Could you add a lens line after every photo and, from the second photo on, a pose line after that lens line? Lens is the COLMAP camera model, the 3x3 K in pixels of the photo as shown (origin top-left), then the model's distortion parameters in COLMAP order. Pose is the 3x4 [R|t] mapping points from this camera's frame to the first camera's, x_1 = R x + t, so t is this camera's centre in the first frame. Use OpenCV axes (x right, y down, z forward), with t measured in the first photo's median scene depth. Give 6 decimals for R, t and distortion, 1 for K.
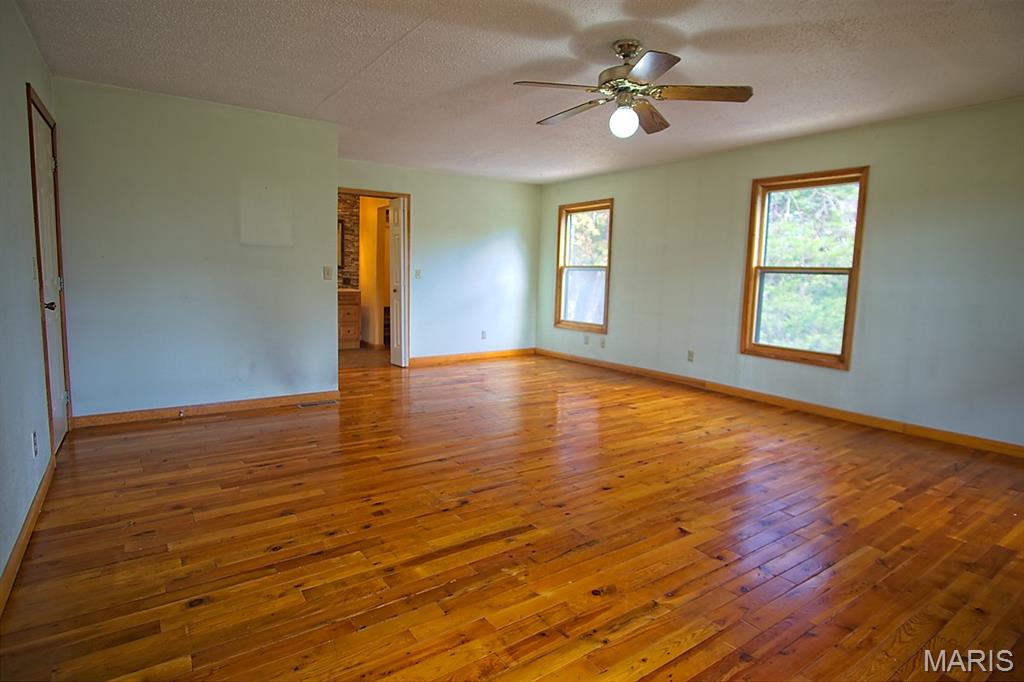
lens RADIAL K [[554.5, 0, 509.7], [0, 554.5, 336.7], [0, 0, 1]] dist [-0.001852, 0.000655]
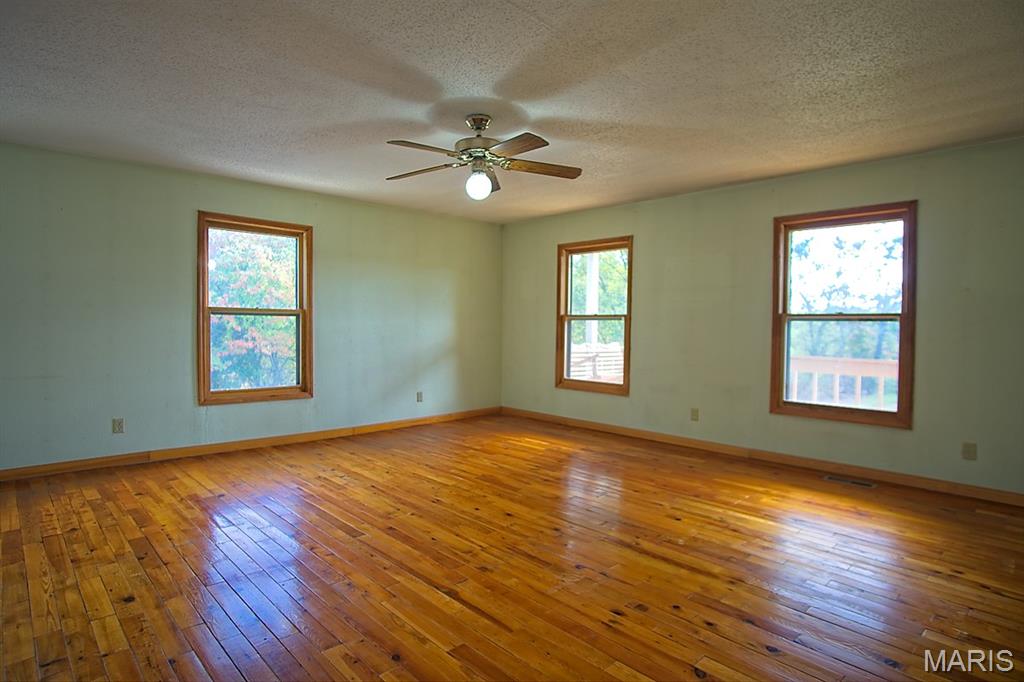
lens RADIAL K [[552.1, 0, 512.0], [0, 552.1, 341.0], [0, 0, 1]] dist [-0.042407, 0.000099]
pose [[-0.158603, -0.054206, 0.985853, -0.861944], [0.102359, 0.992209, 0.071023, -0.140781], [-0.982022, 0.112176, -0.151819, 1.095311]]
